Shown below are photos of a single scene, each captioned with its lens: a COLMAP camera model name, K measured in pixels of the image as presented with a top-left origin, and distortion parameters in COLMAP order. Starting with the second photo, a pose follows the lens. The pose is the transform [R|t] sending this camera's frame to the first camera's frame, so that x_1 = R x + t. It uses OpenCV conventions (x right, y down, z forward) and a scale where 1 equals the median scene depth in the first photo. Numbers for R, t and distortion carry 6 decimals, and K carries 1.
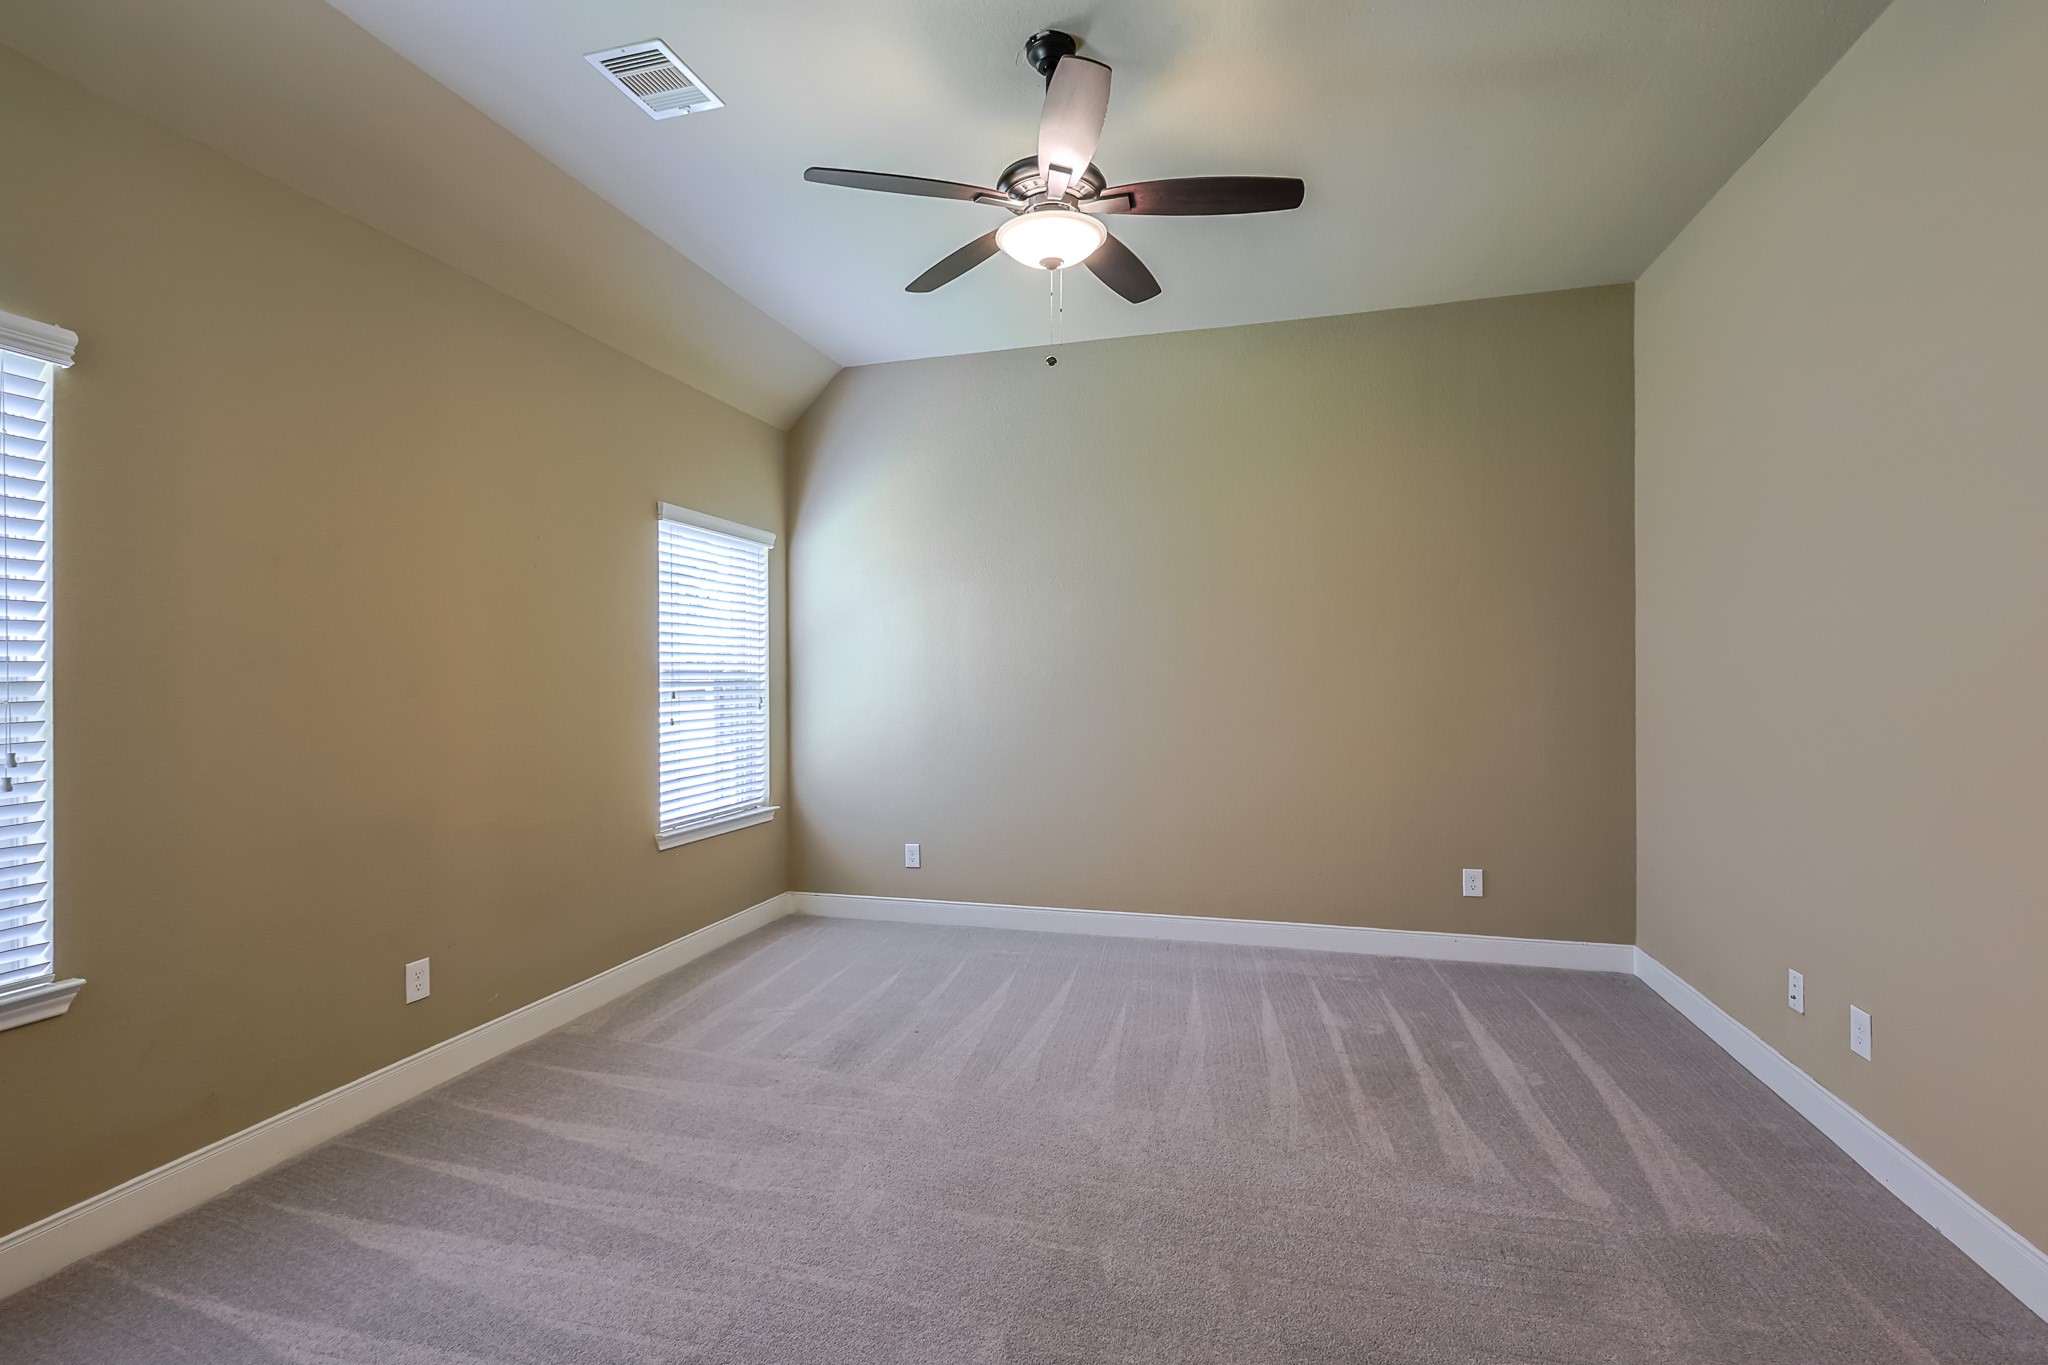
lens RADIAL K [[897.6, 0, 1024.2], [0, 897.6, 676.2], [0, 0, 1]] dist [0.001043, 0.000158]
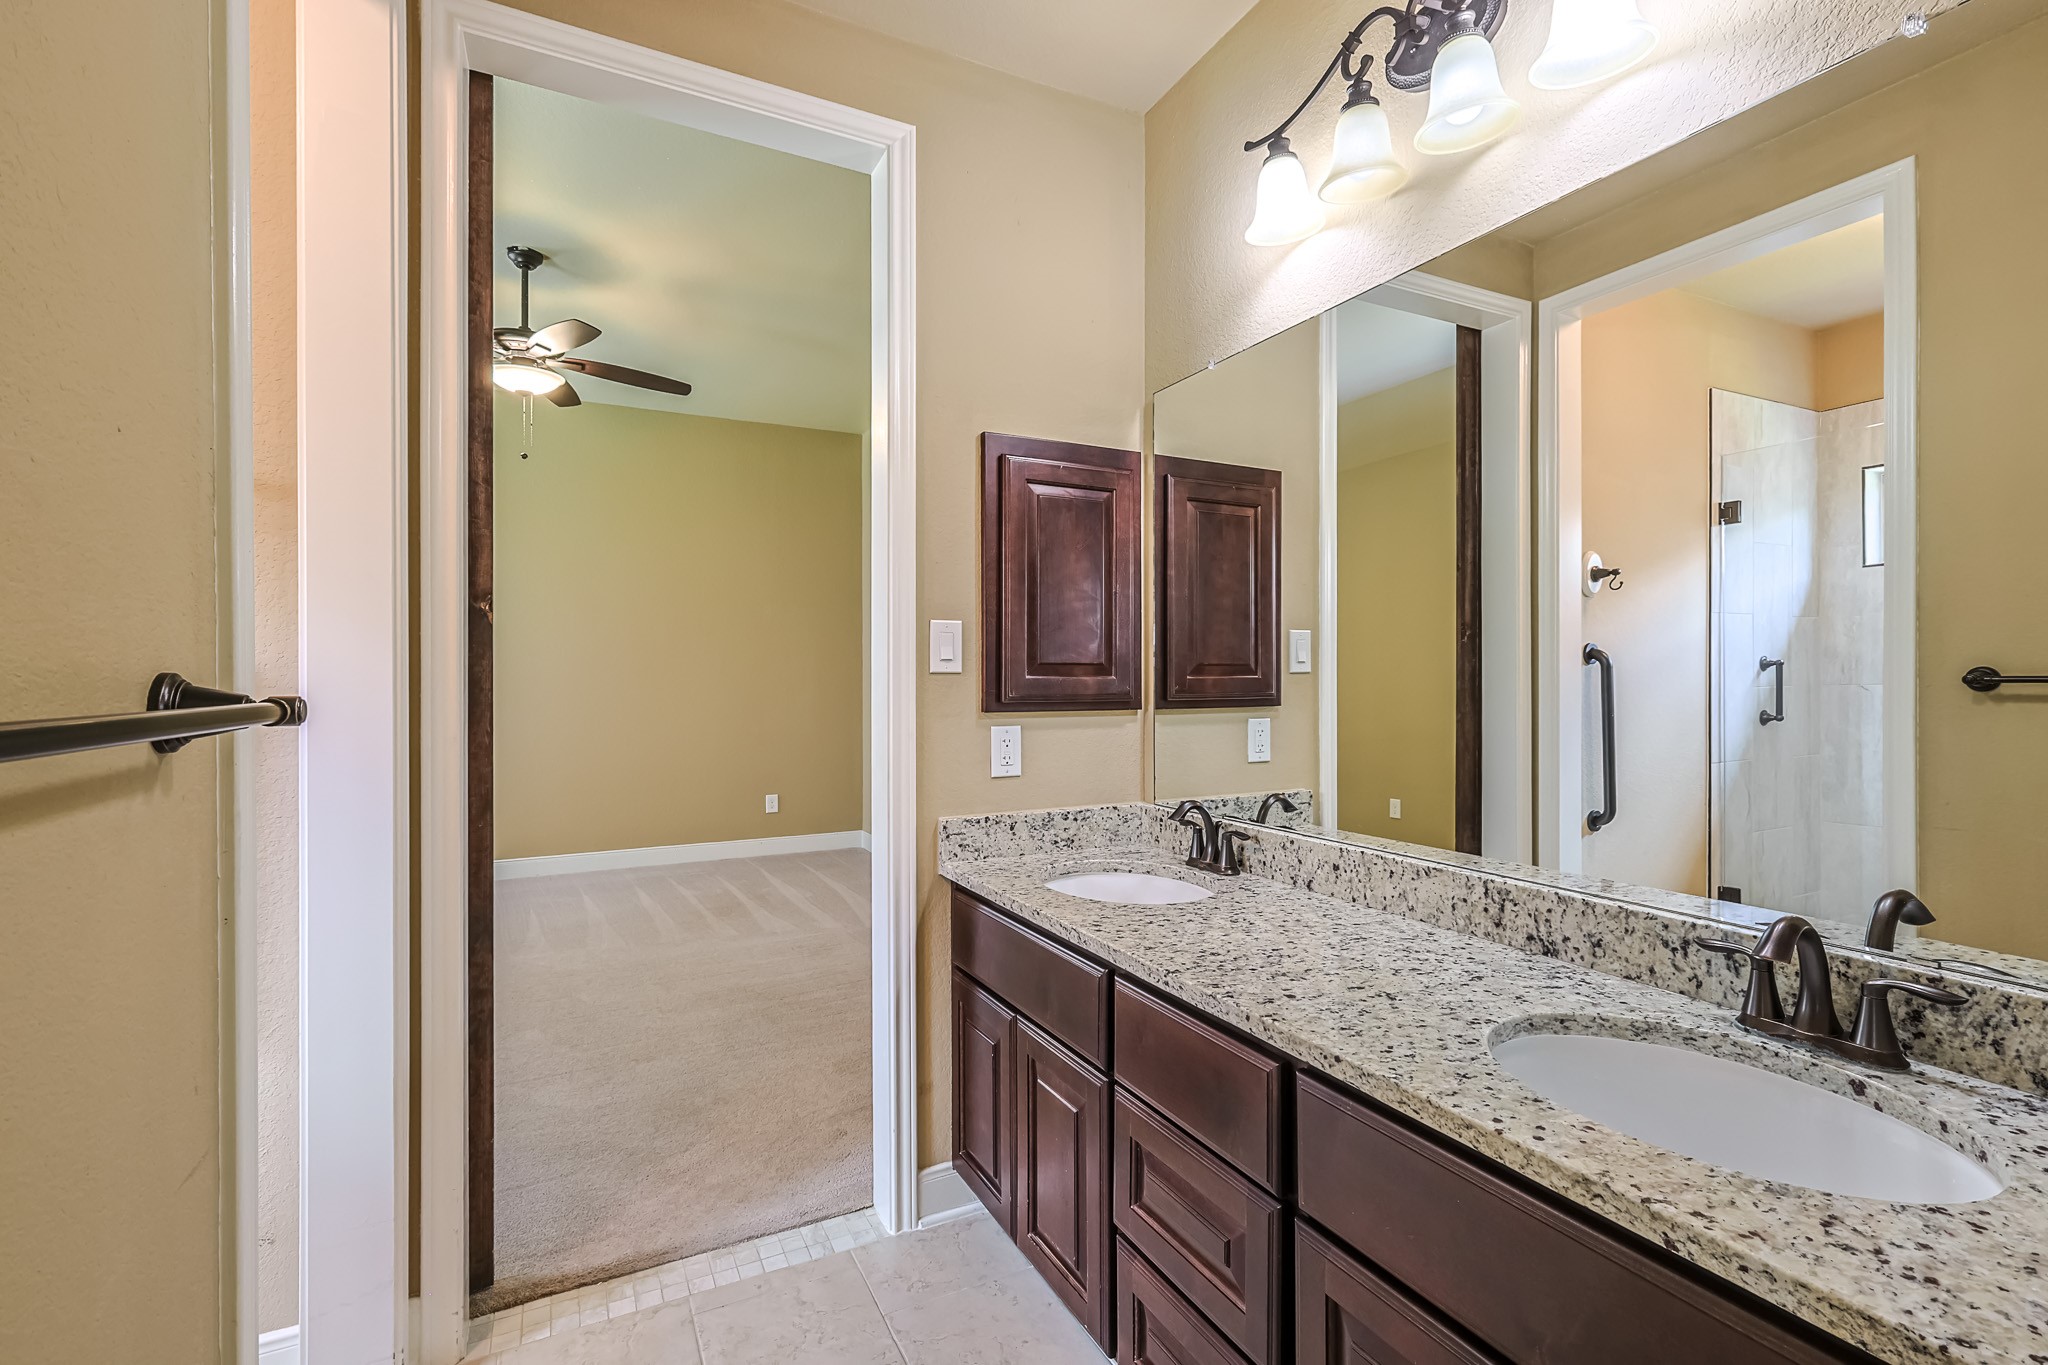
lens RADIAL K [[897.6, 0, 1024.2], [0, 897.6, 676.2], [0, 0, 1]] dist [0.001043, 0.000158]
pose [[0.732311, -0.002728, 0.680965, -0.340055], [0.000349, 0.999993, 0.003630, 0.017153], [-0.680970, -0.002421, 0.732307, -0.616490]]
